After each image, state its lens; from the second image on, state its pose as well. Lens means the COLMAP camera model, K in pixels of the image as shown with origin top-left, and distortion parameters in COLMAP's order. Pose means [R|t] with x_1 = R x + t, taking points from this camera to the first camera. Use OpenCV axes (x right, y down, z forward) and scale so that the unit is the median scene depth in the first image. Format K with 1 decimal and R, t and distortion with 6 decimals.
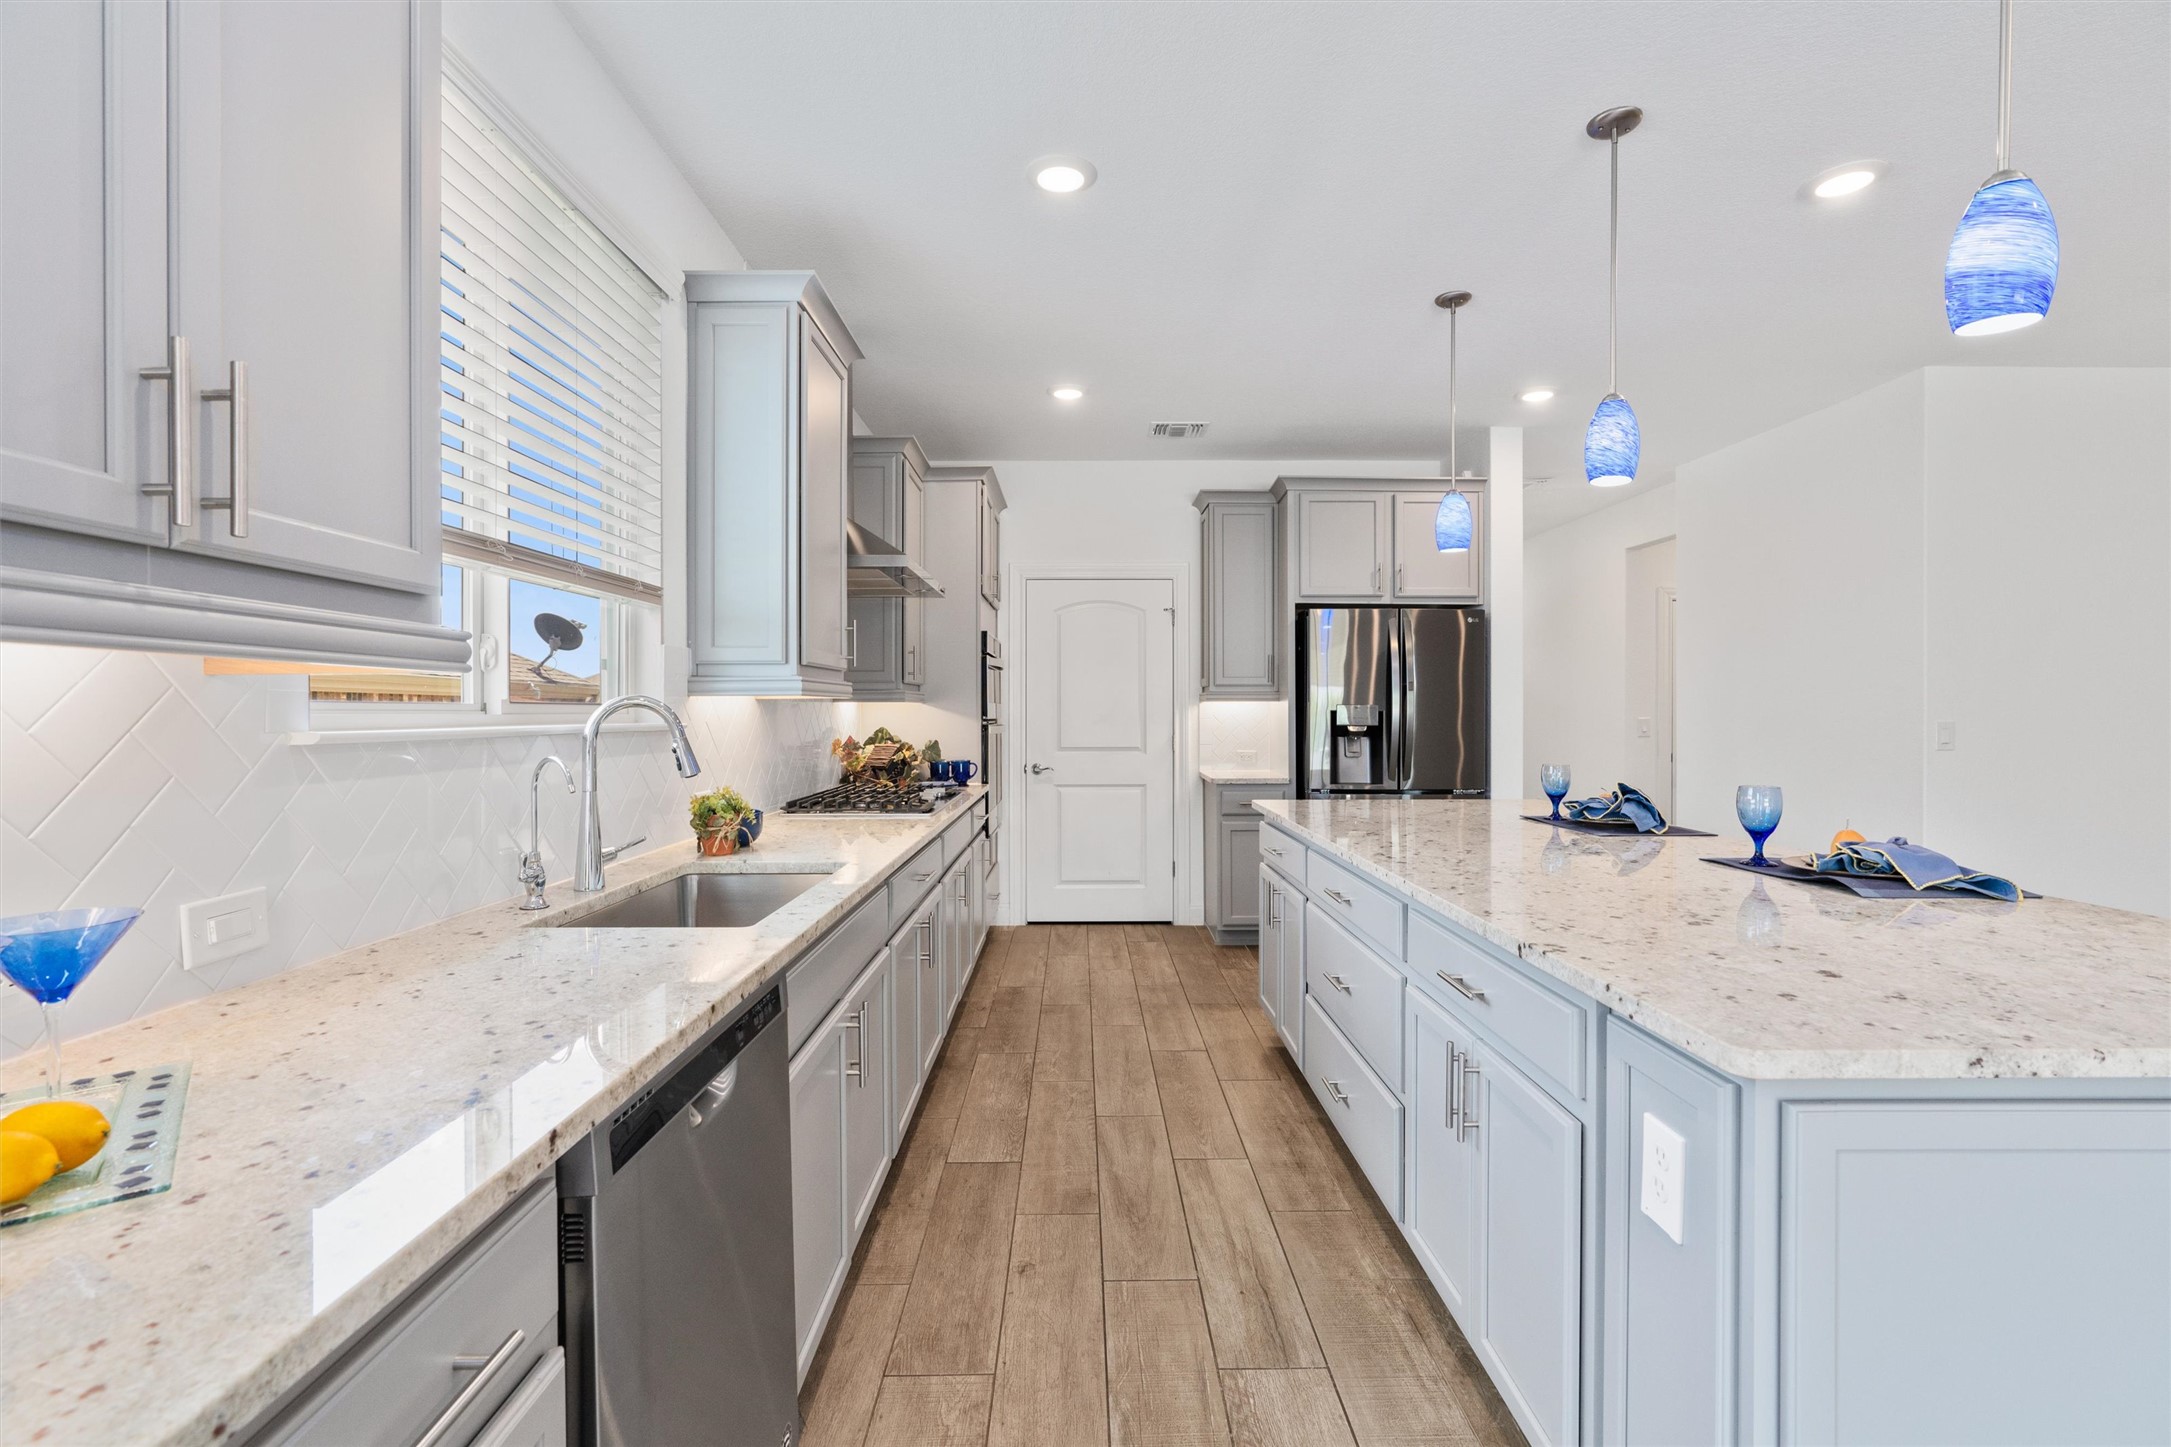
lens RADIAL K [[977.6, 0, 1093.7], [0, 977.6, 716.7], [0, 0, 1]] dist [-0.012813, 0.005300]
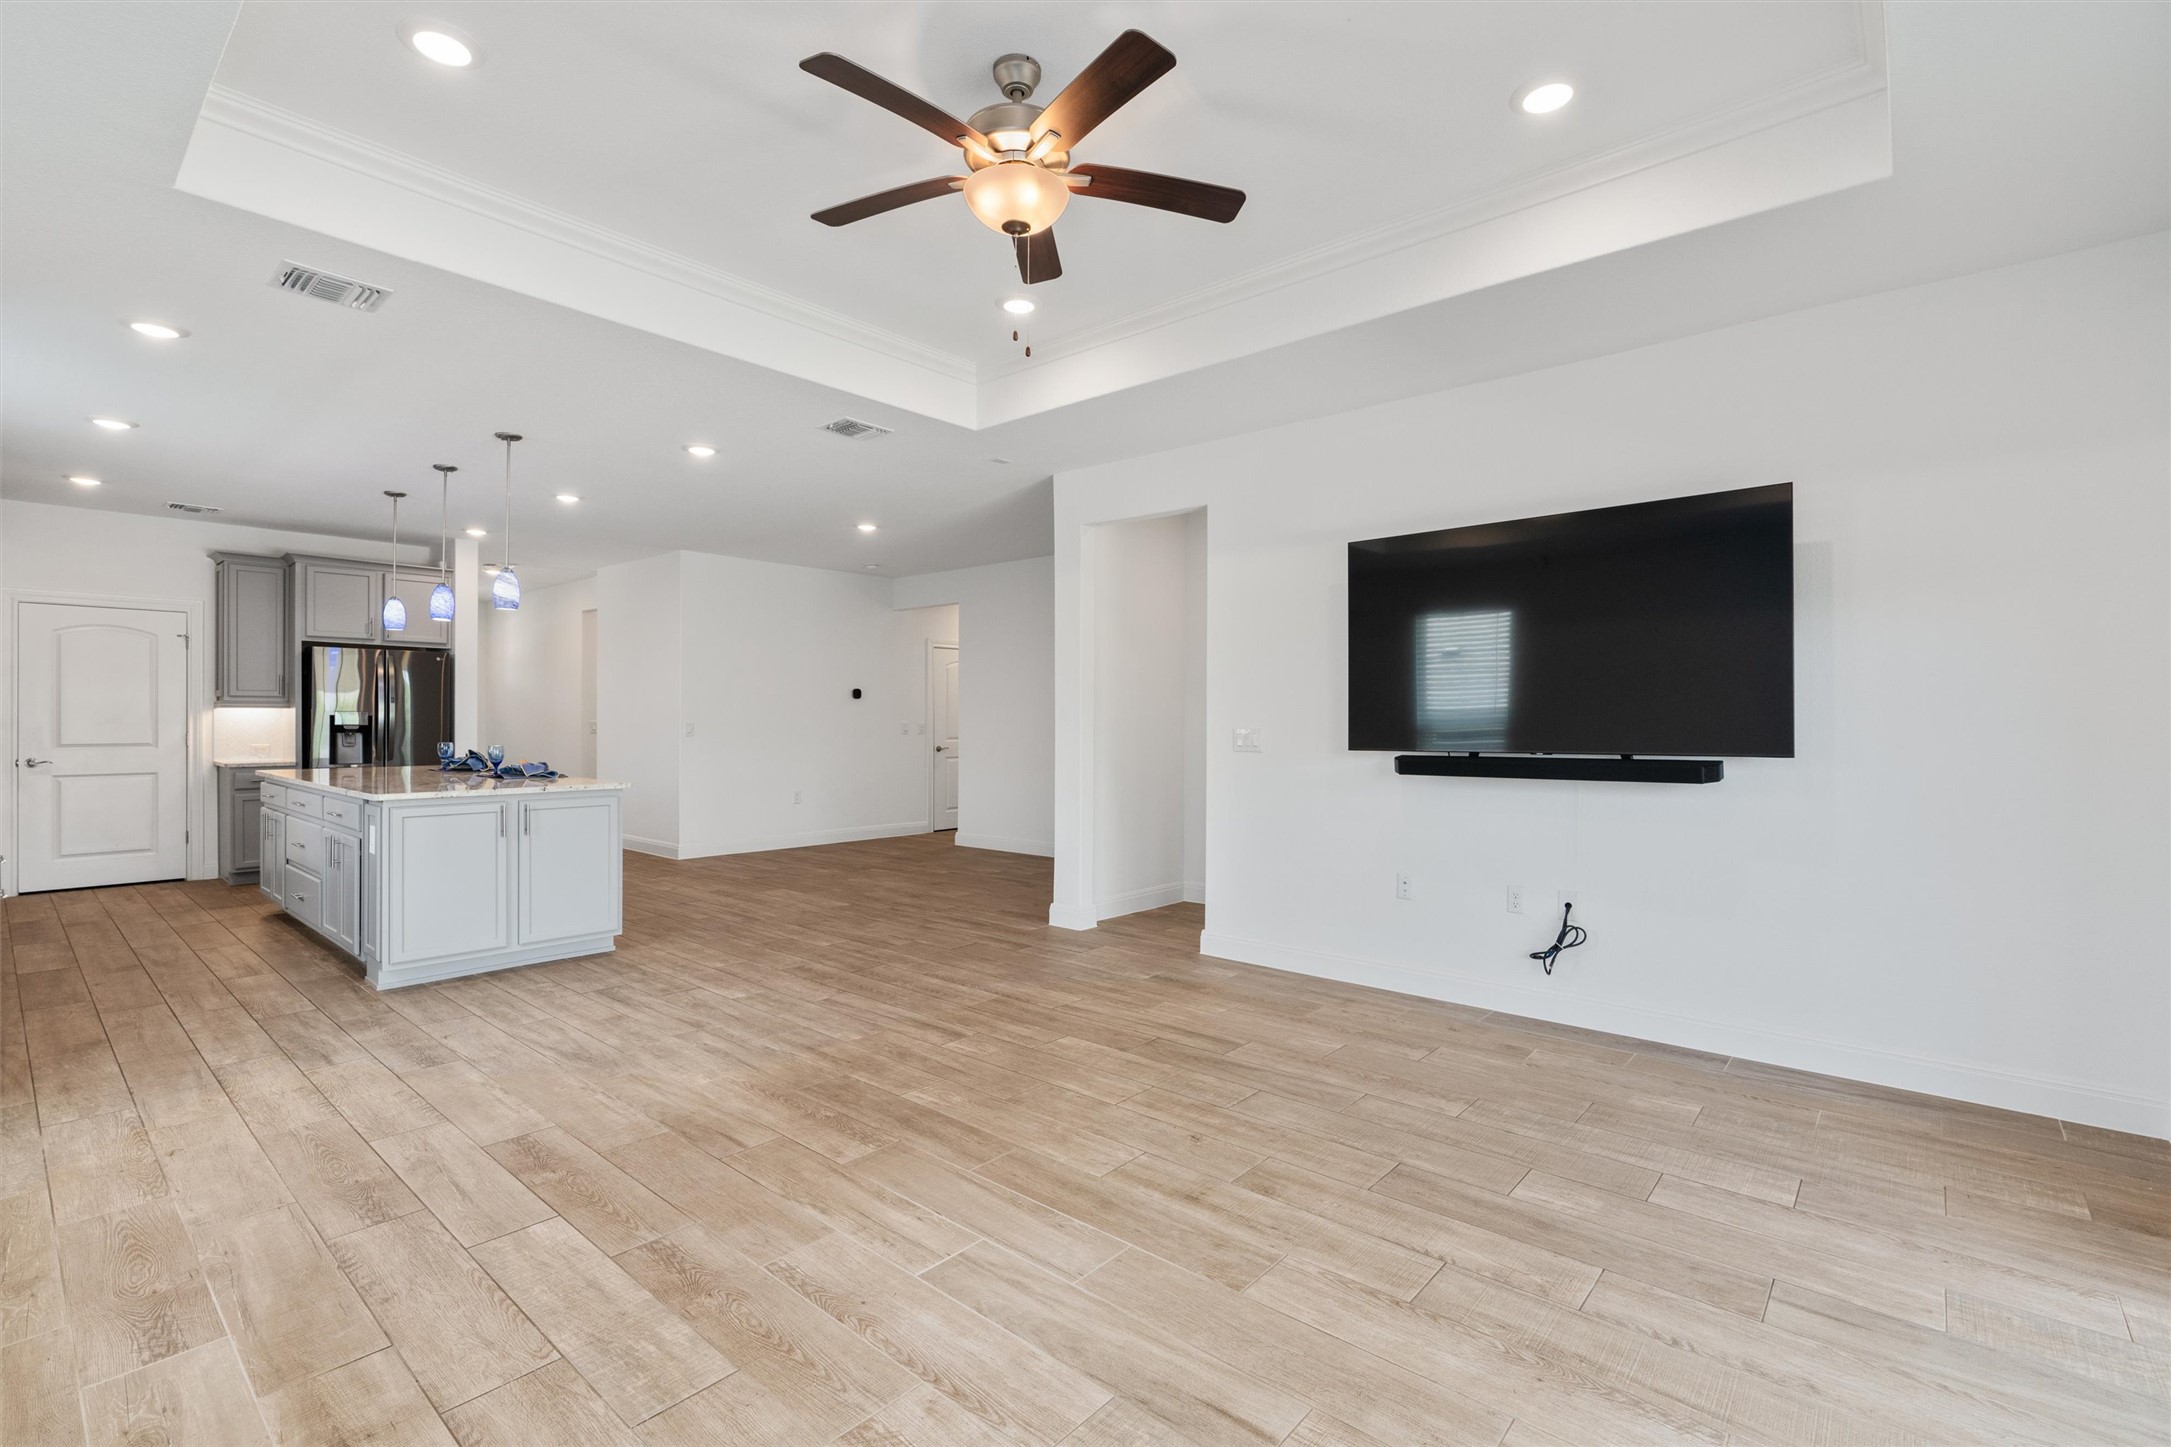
lens RADIAL K [[977.6, 0, 1084.0], [0, 977.6, 720.2], [0, 0, 1]] dist [-0.012813, 0.005300]
pose [[0.669985, 0.001840, 0.742372, -0.097702], [-0.001441, 0.999998, -0.001178, 0.001324], [-0.742373, -0.000280, 0.669987, -0.941789]]
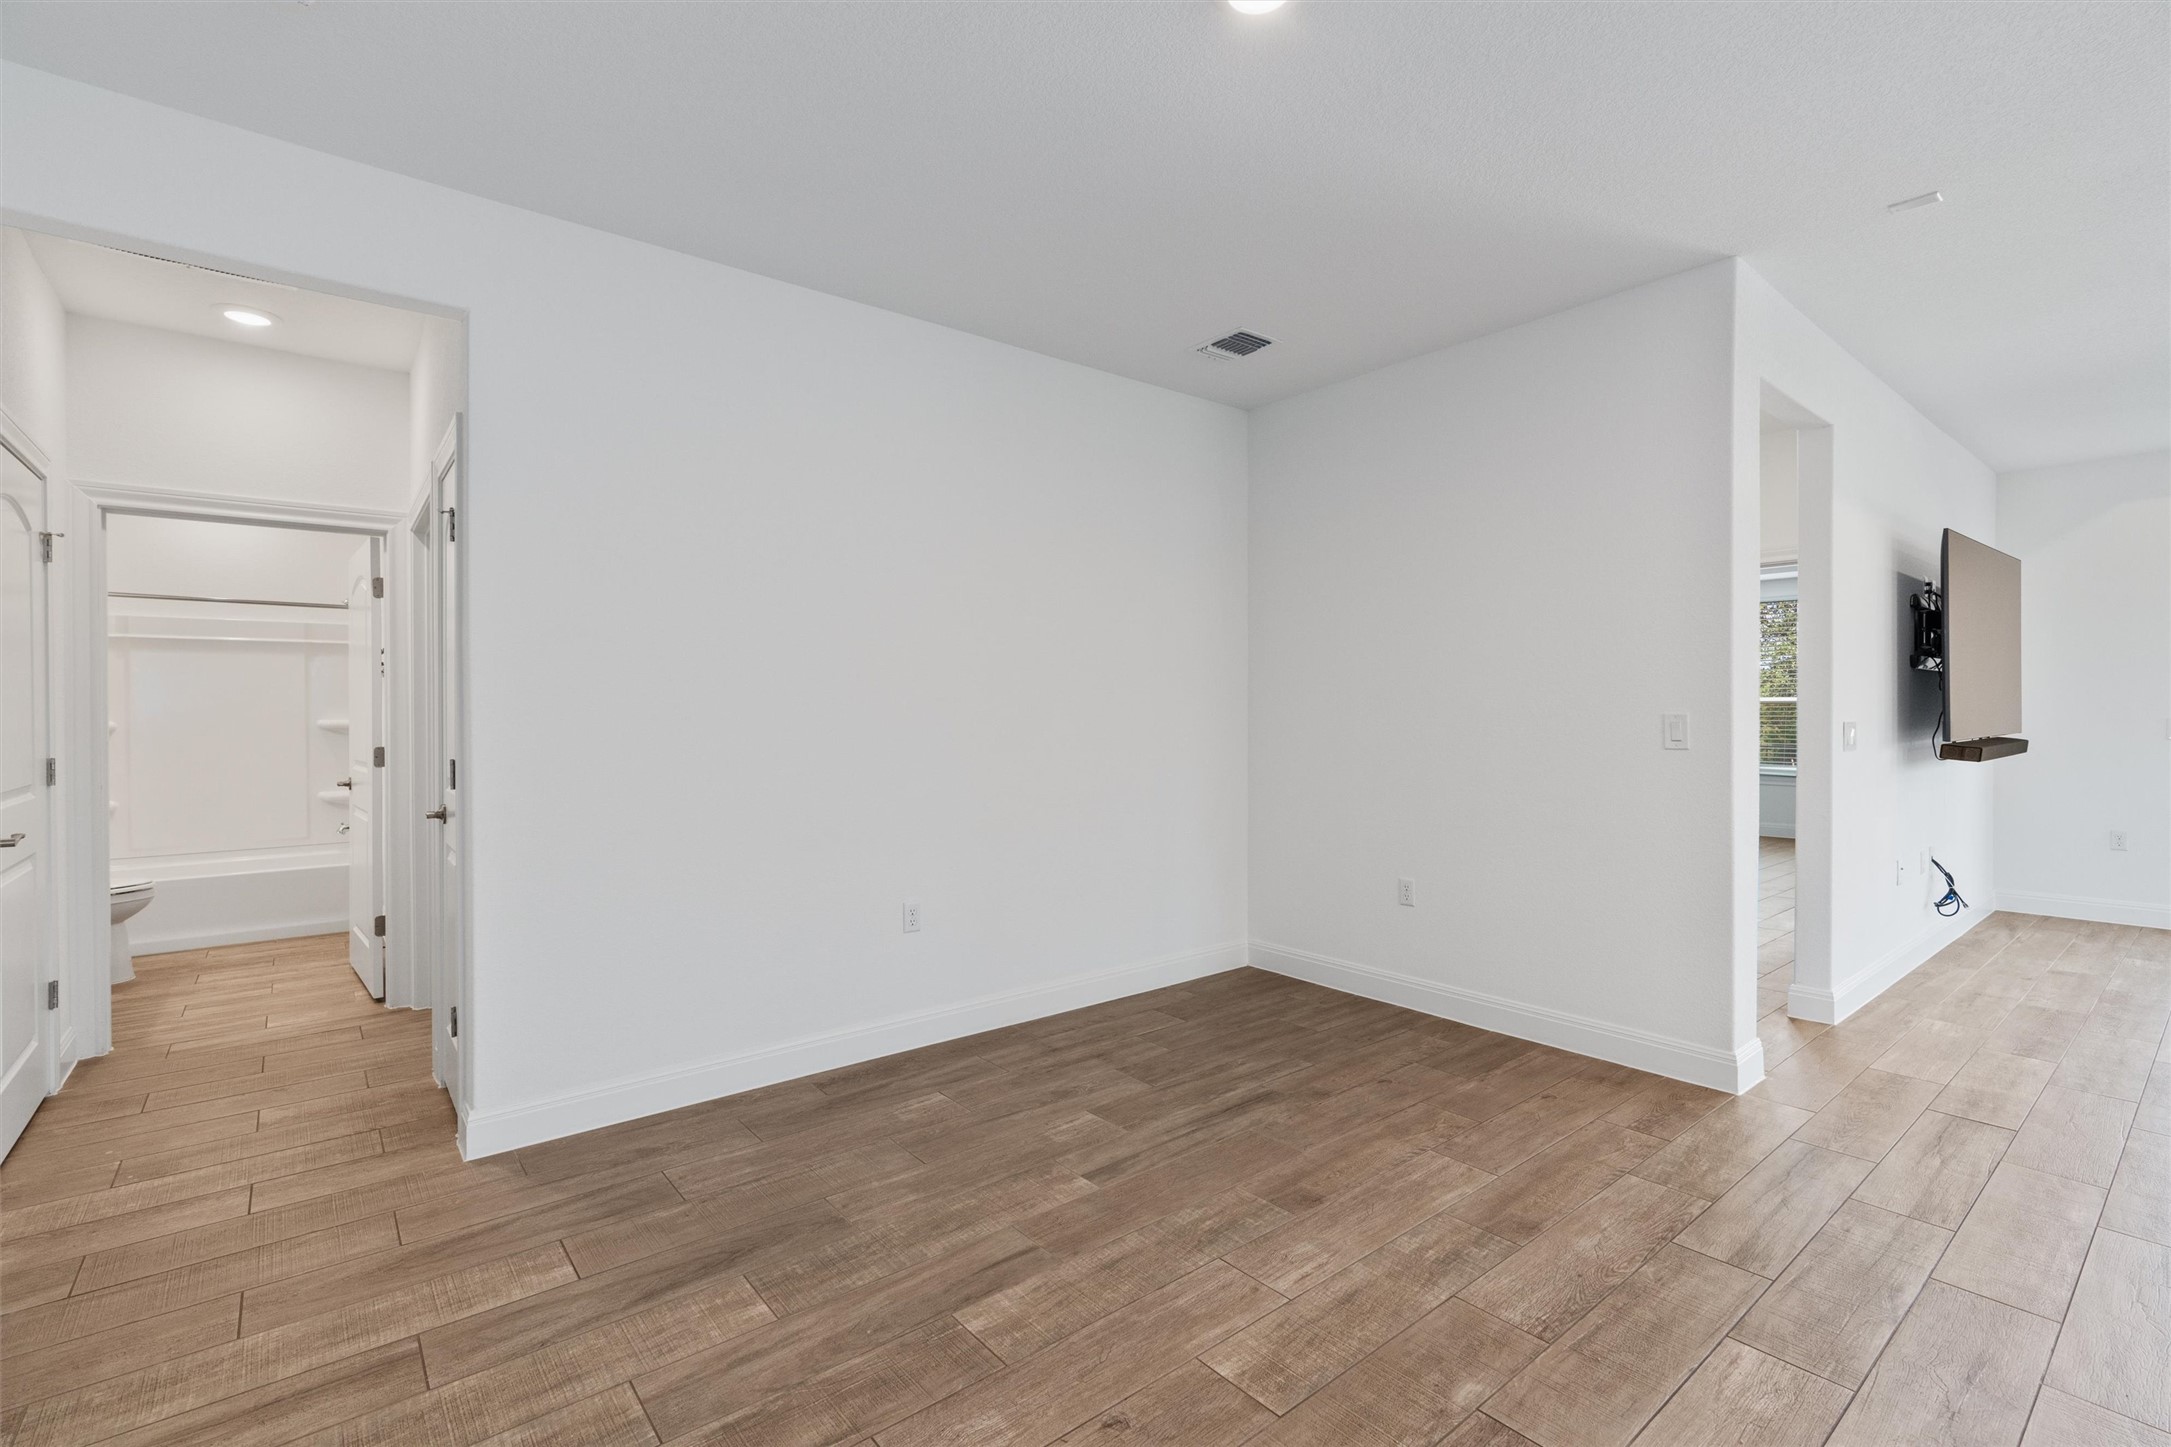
lens RADIAL K [[977.6, 0, 1099.8], [0, 977.6, 713.0], [0, 0, 1]] dist [-0.012813, 0.005300]
pose [[-0.624322, -0.000812, 0.781167, 0.595444], [0.003260, 0.999988, 0.003645, -0.004292], [-0.781160, 0.004823, -0.624312, 0.788375]]
